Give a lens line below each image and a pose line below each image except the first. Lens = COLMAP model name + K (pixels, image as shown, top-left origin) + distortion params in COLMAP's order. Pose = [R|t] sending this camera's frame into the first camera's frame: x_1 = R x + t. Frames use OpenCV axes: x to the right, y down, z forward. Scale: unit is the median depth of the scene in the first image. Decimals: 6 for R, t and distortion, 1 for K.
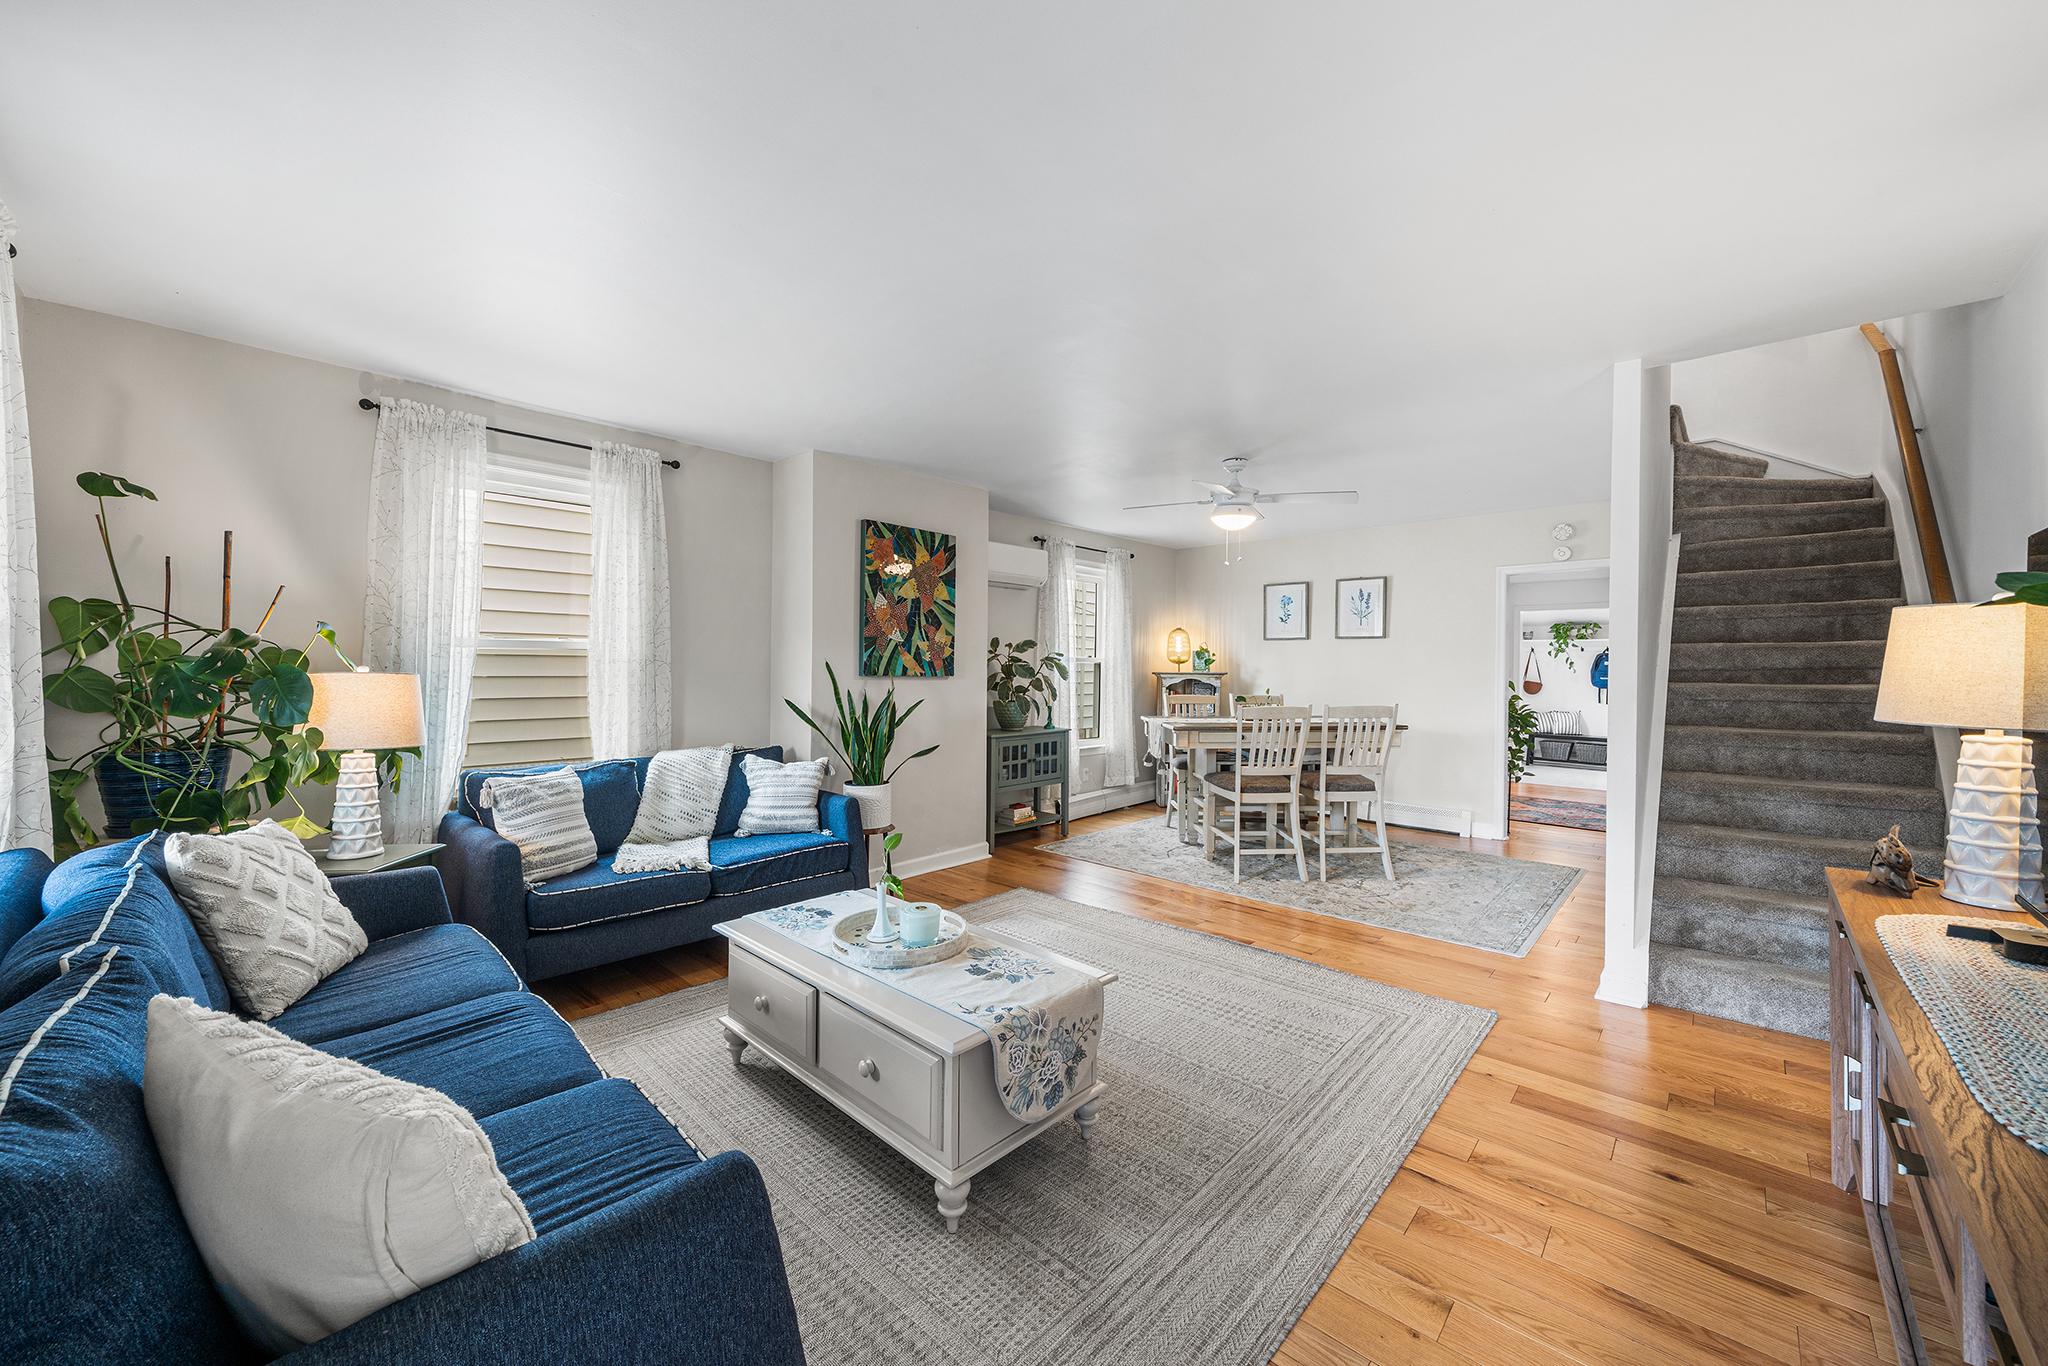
lens RADIAL K [[766.8, 0, 1022.0], [0, 766.8, 674.9], [0, 0, 1]] dist [-0.000917, -0.000107]
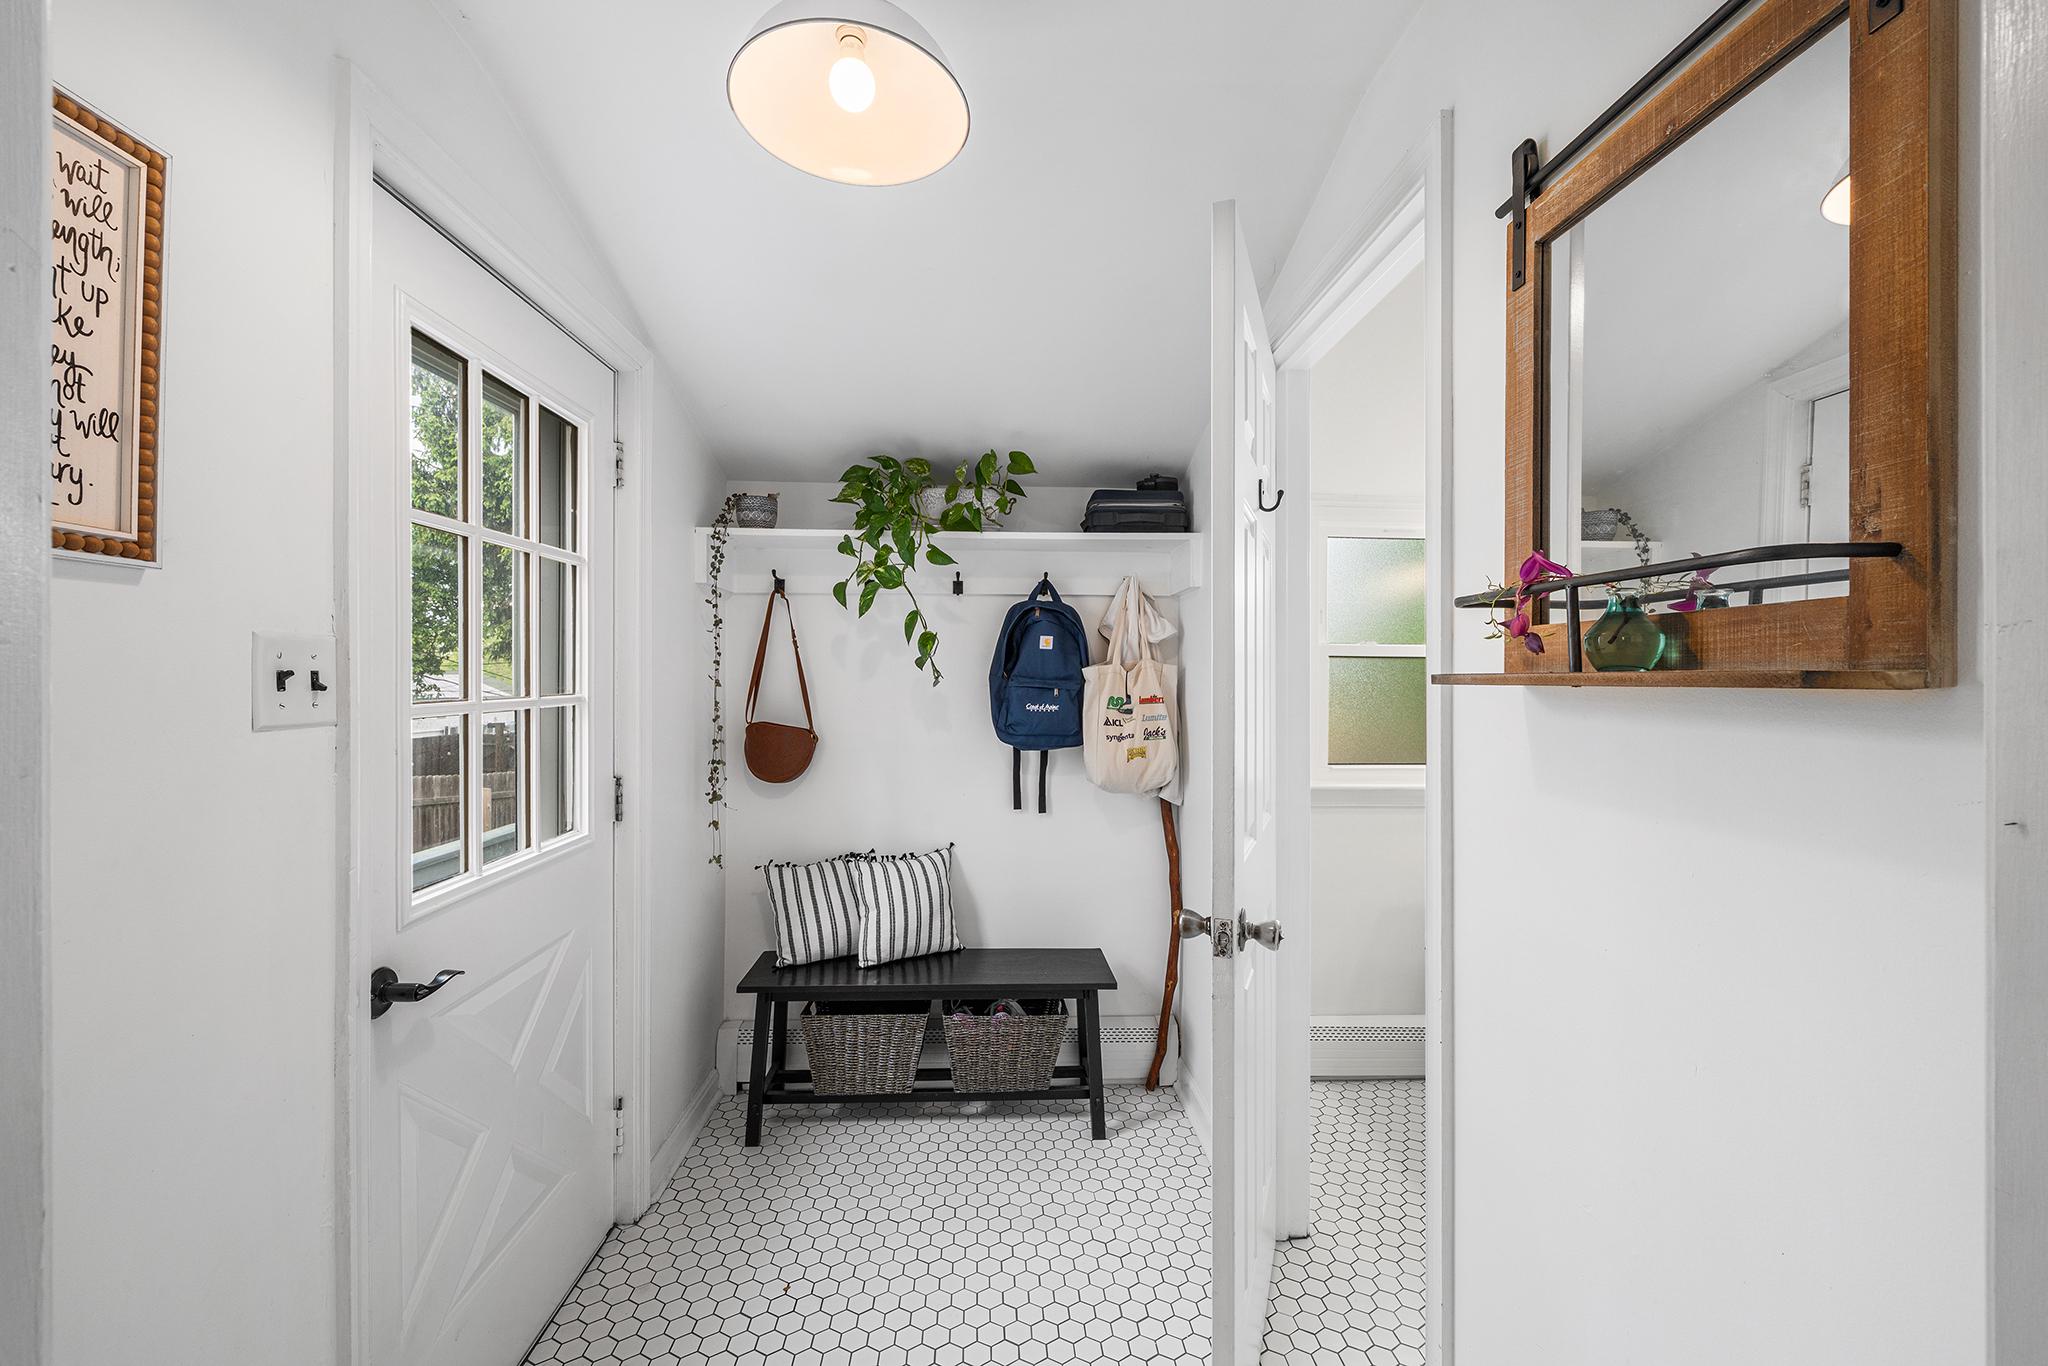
lens RADIAL K [[810.9, 0, 1024.6], [0, 810.9, 688.5], [0, 0, 1]] dist [-0.001561, -0.000254]
pose [[0.696179, -0.007231, 0.717832, 1.085854], [0.007913, 0.999966, 0.002399, -0.003233], [-0.717825, 0.004010, 0.696212, 1.558835]]
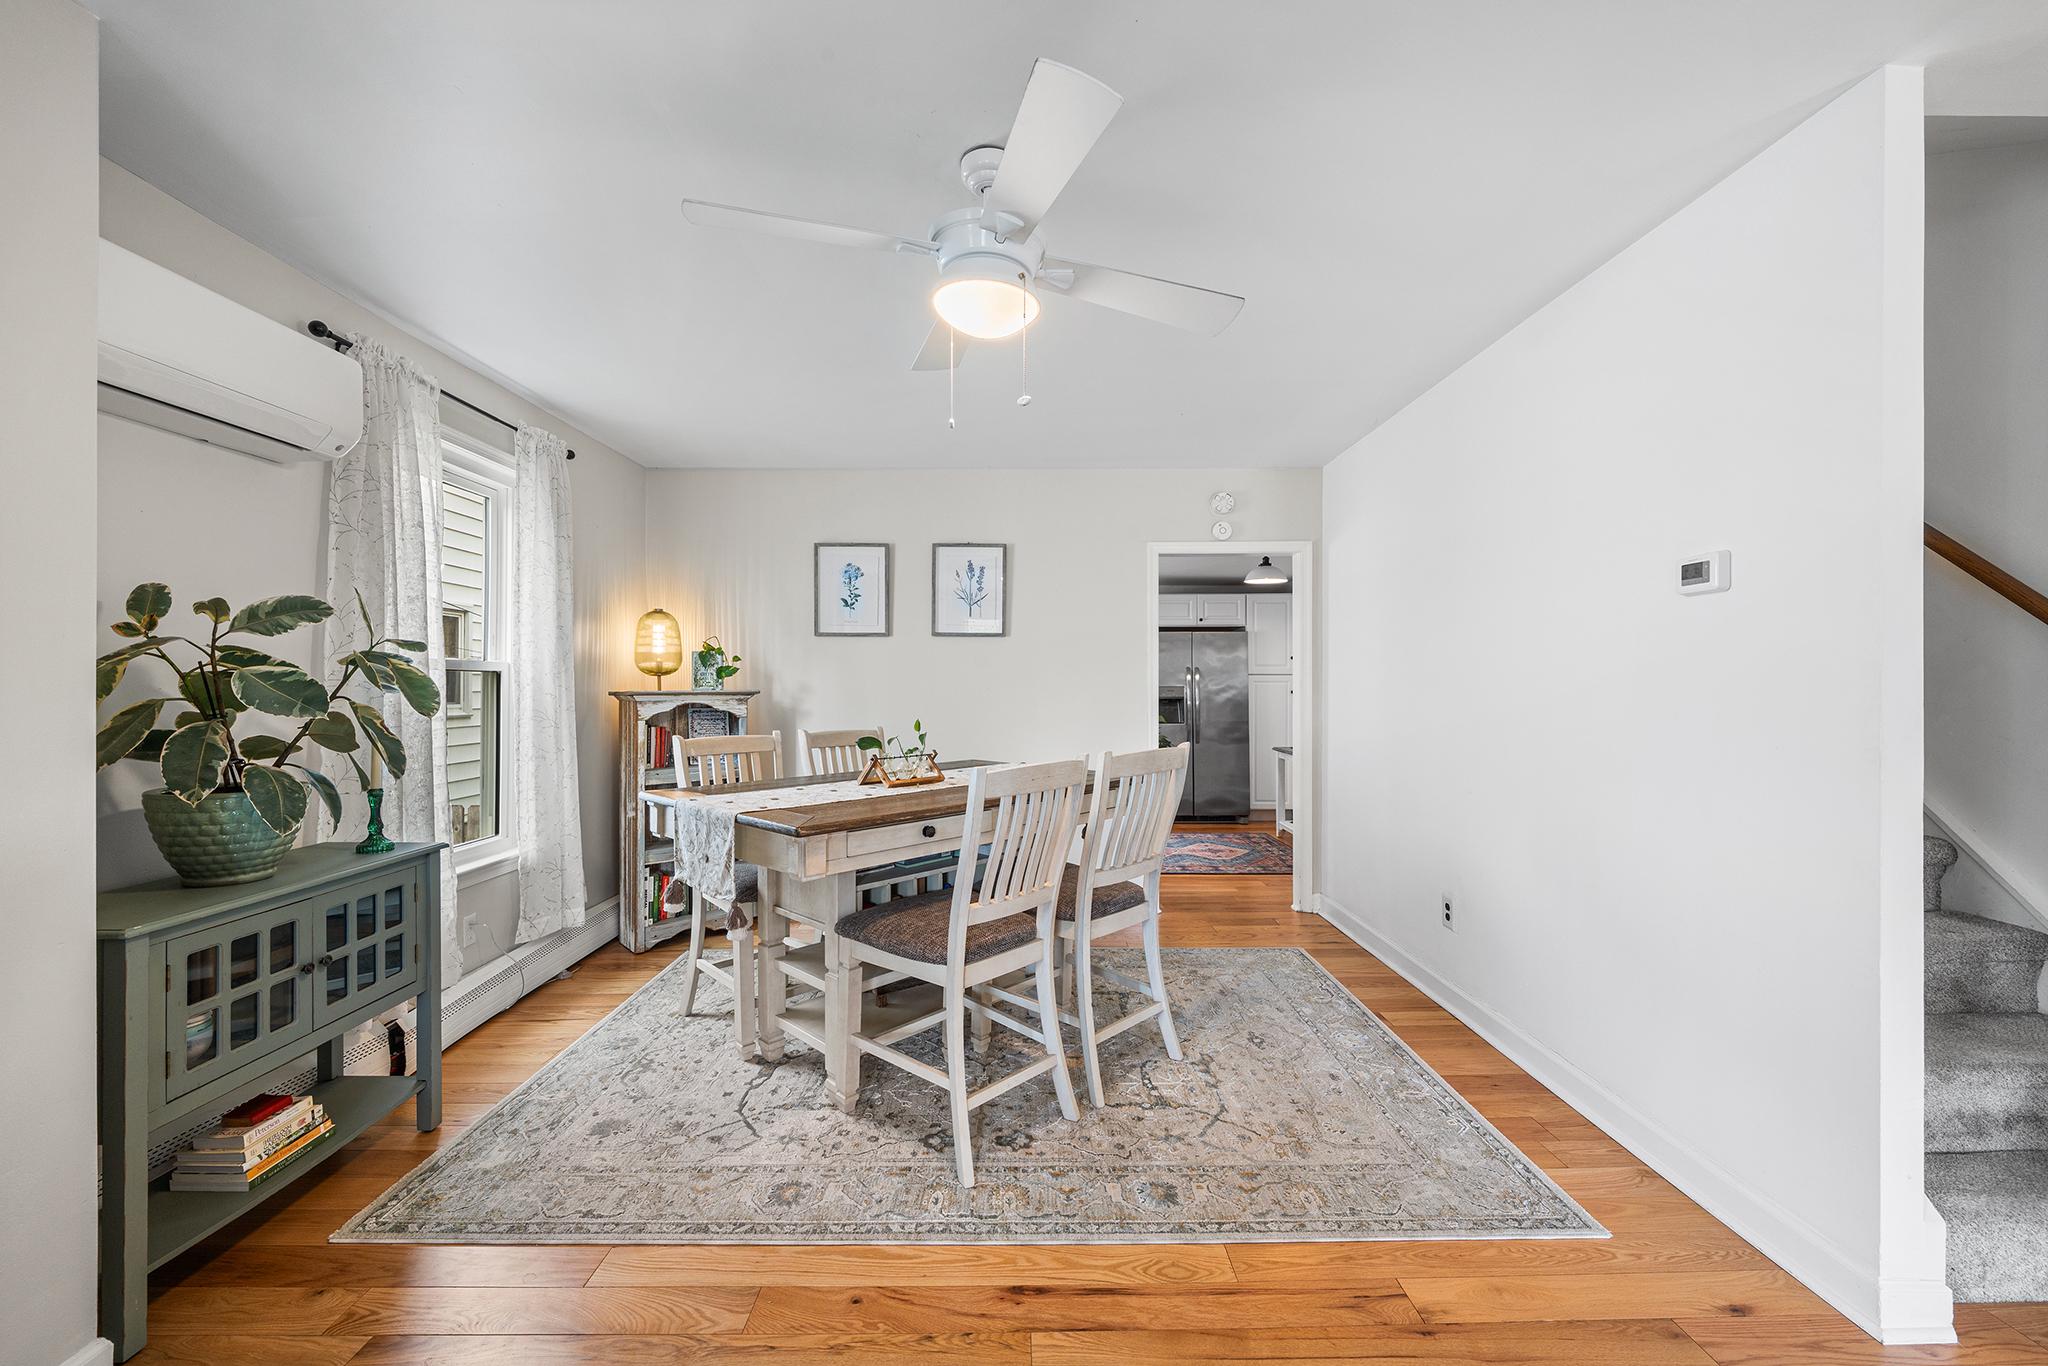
lens RADIAL K [[825.3, 0, 1029.2], [0, 825.3, 686.2], [0, 0, 1]] dist [0.000556, 0.000322]
pose [[0.727614, -0.006895, 0.685952, -0.006383], [0.012346, 0.999919, -0.003045, -0.002686], [-0.685875, 0.010684, 0.727641, 0.533834]]
